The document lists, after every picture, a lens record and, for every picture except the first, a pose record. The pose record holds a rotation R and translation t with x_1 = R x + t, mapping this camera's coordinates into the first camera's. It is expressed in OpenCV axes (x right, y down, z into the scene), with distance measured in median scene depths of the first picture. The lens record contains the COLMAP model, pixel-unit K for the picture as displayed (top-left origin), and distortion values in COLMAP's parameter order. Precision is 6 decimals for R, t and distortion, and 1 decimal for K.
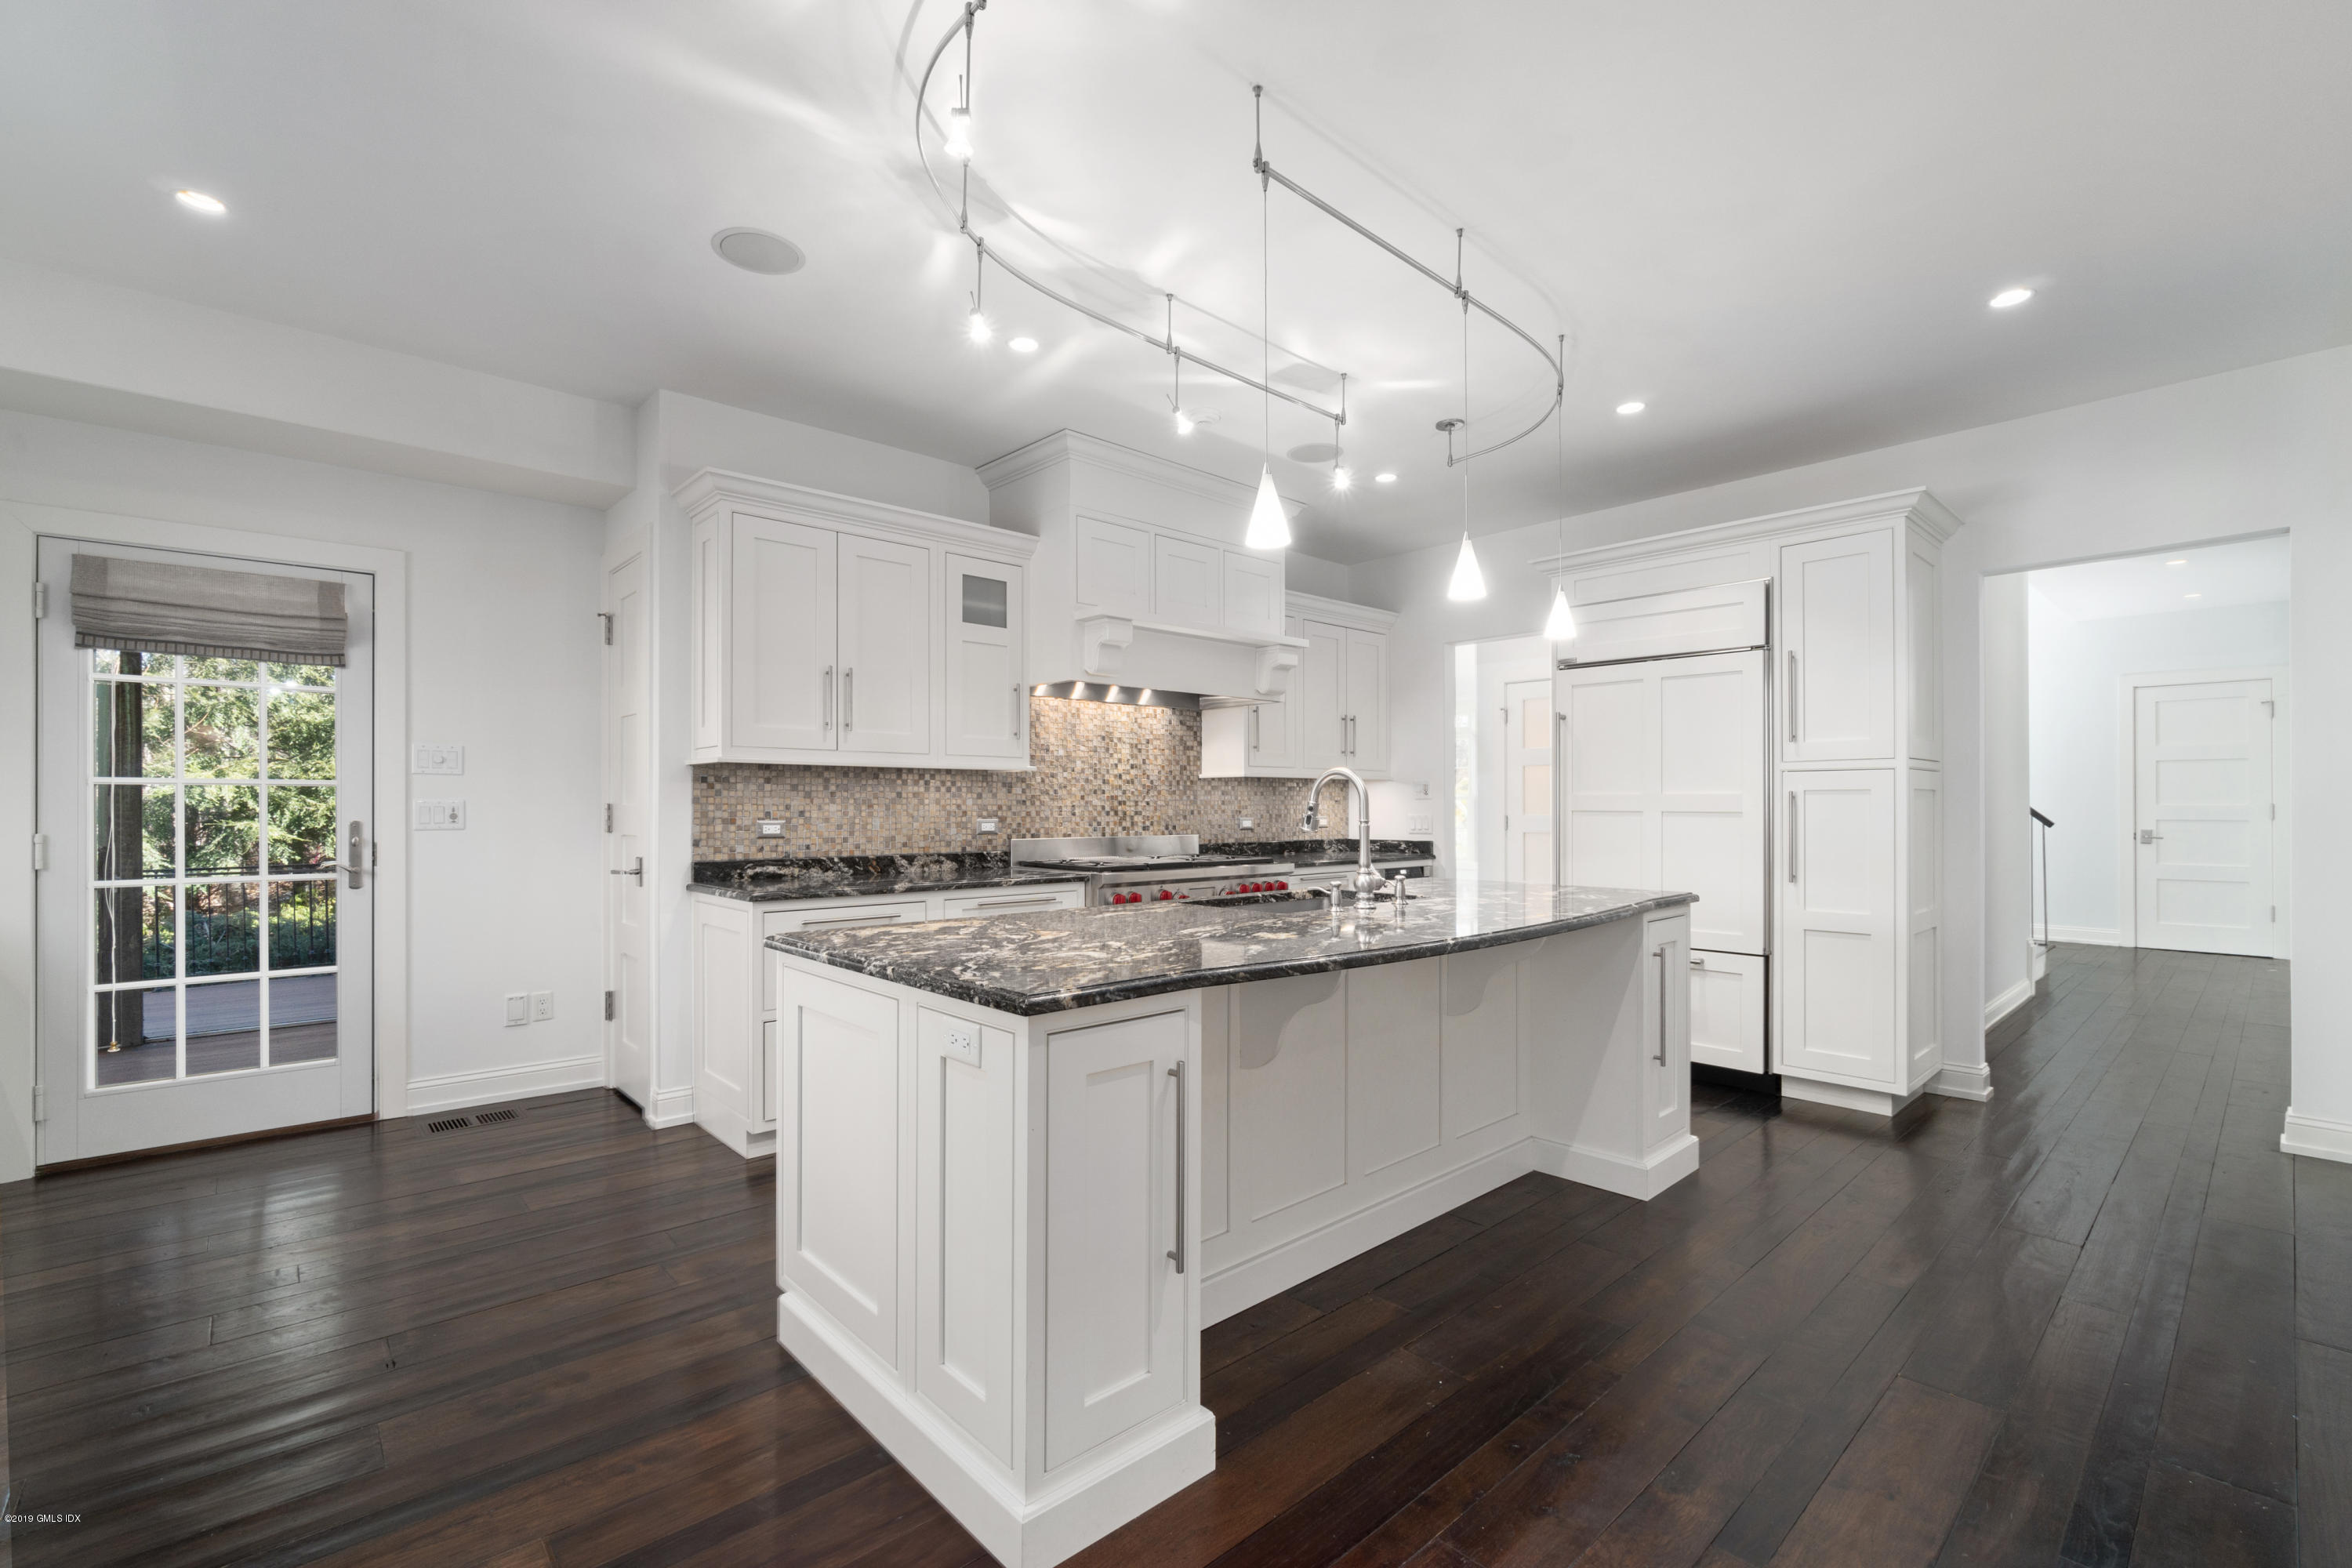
lens RADIAL K [[1023.2, 0, 1170.1], [0, 1023.2, 799.4], [0, 0, 1]] dist [-0.009200, 0.000434]
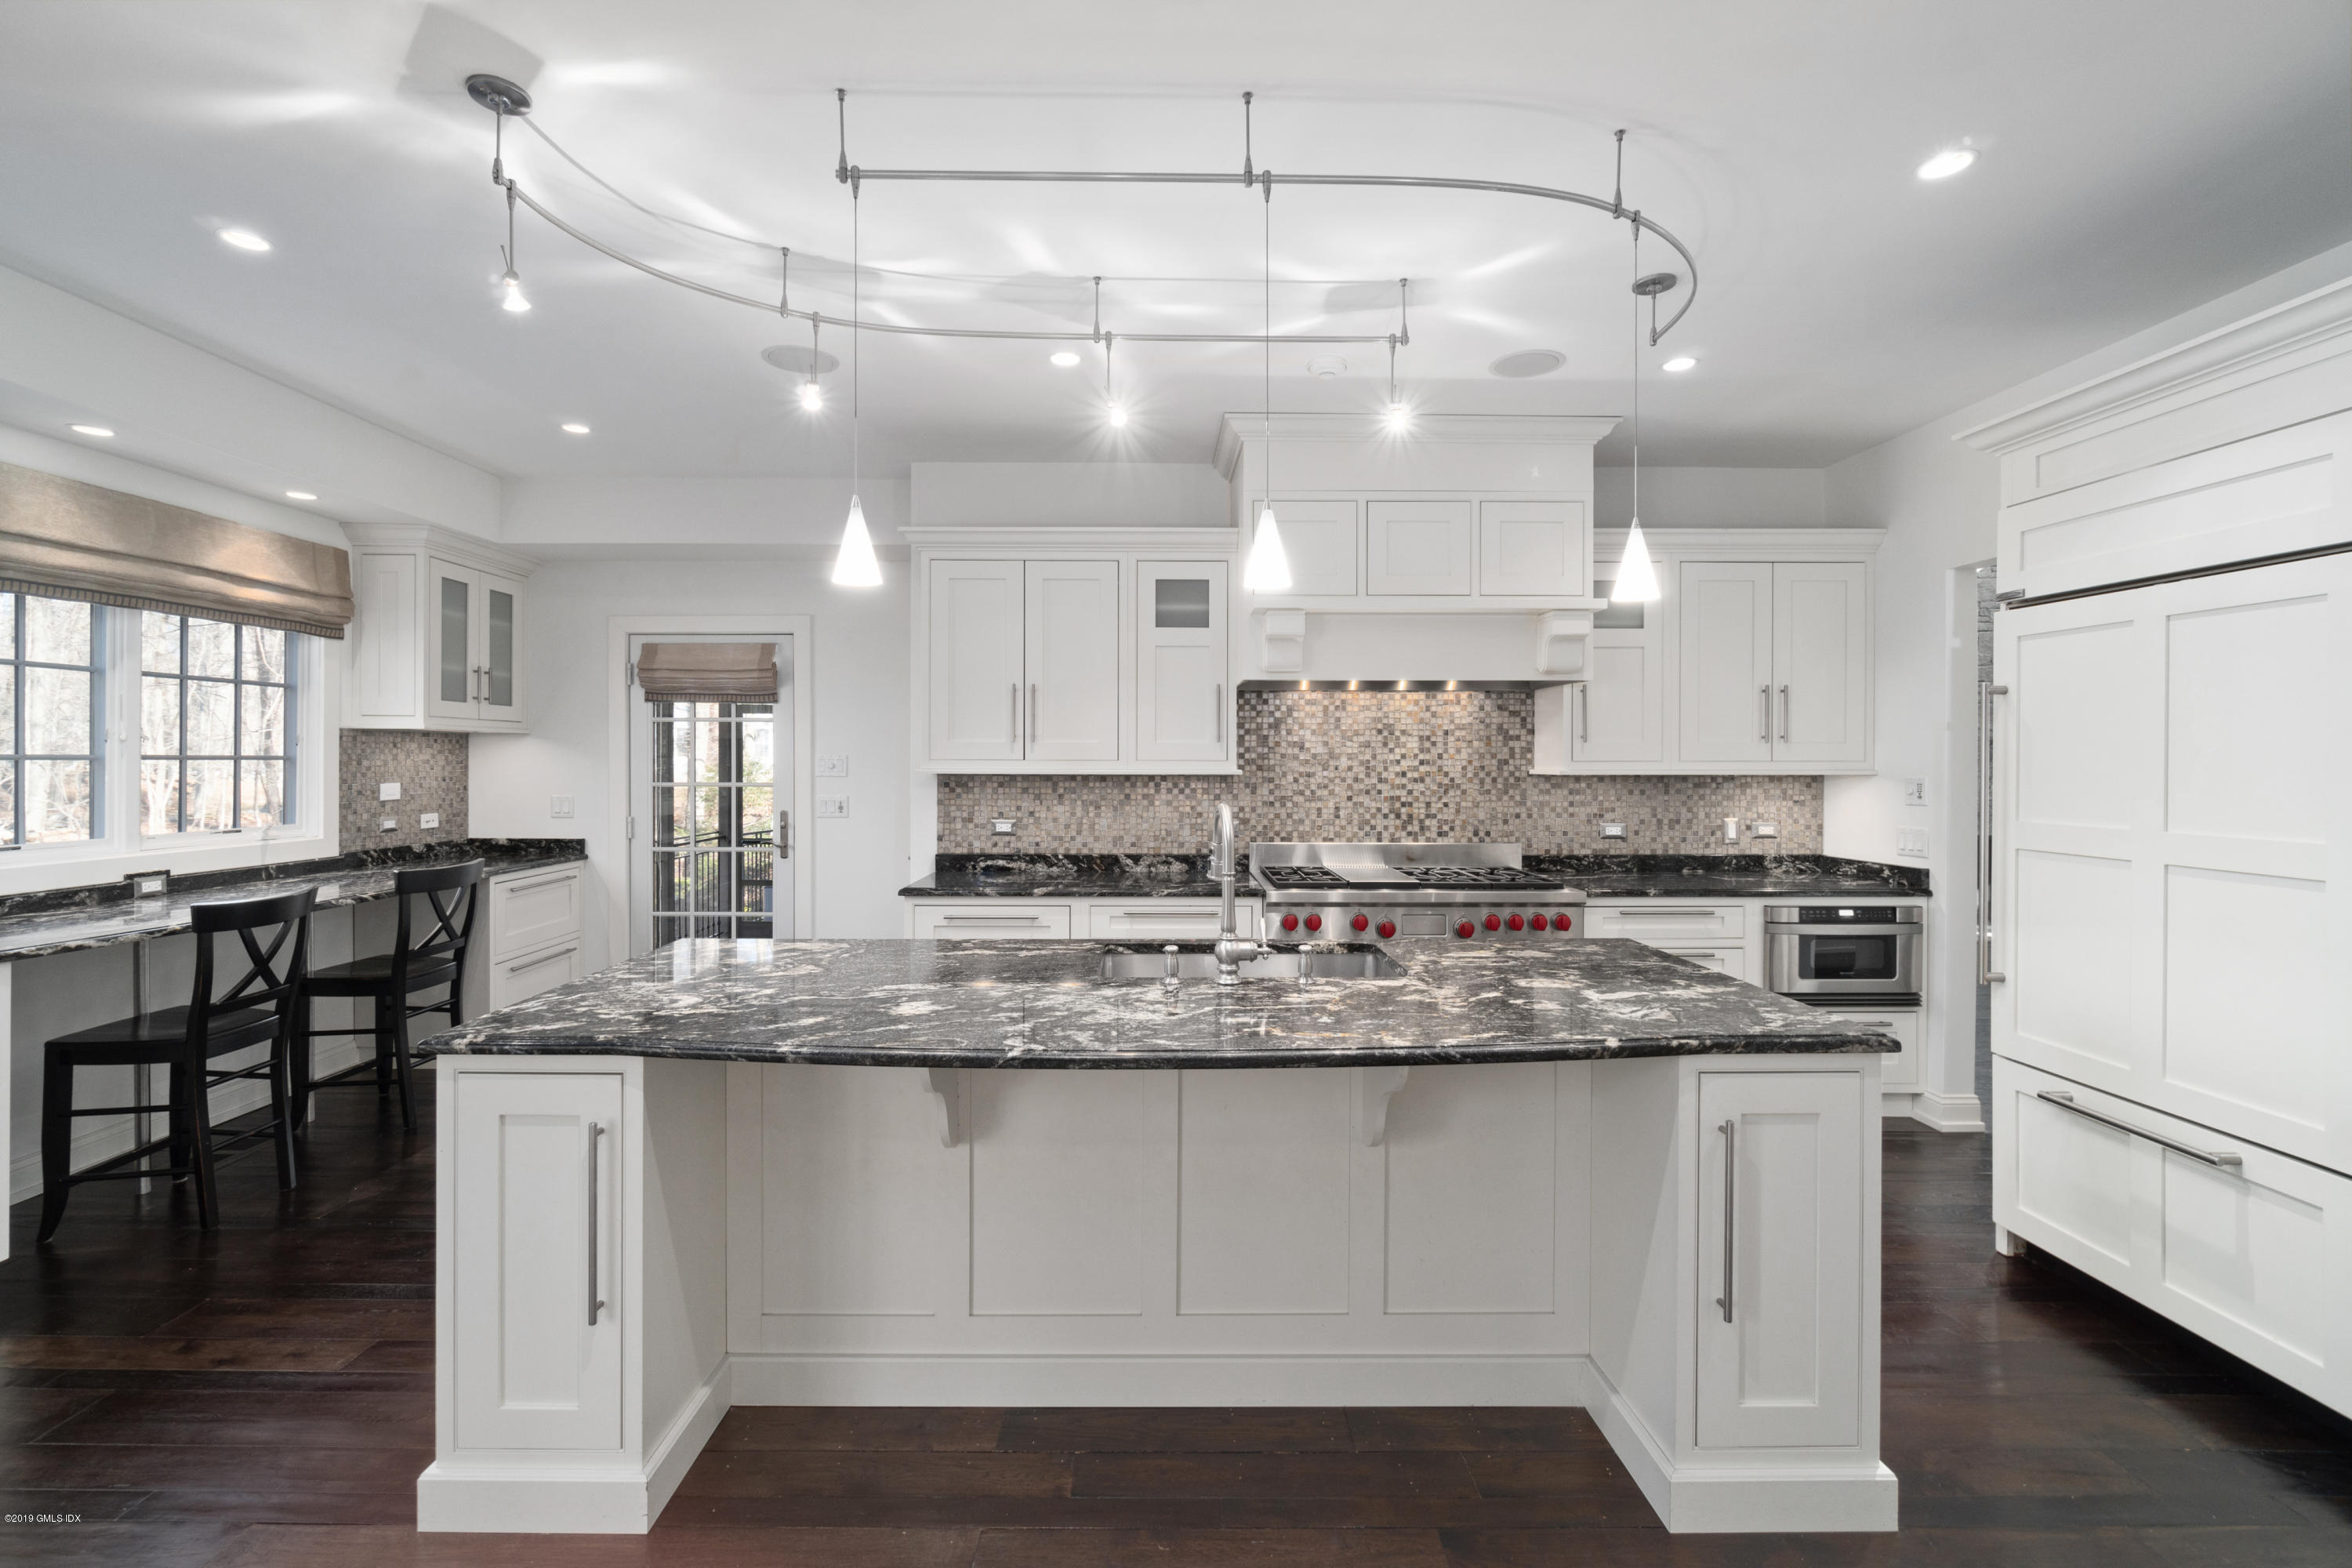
lens RADIAL K [[1023.2, 0, 1165.3], [0, 1023.2, 762.1], [0, 0, 1]] dist [-0.009200, 0.000434]
pose [[0.740869, 0.005875, -0.671624, 0.464661], [0.001569, 0.999944, 0.010477, -0.050490], [0.671647, -0.008816, 0.740818, 0.255609]]
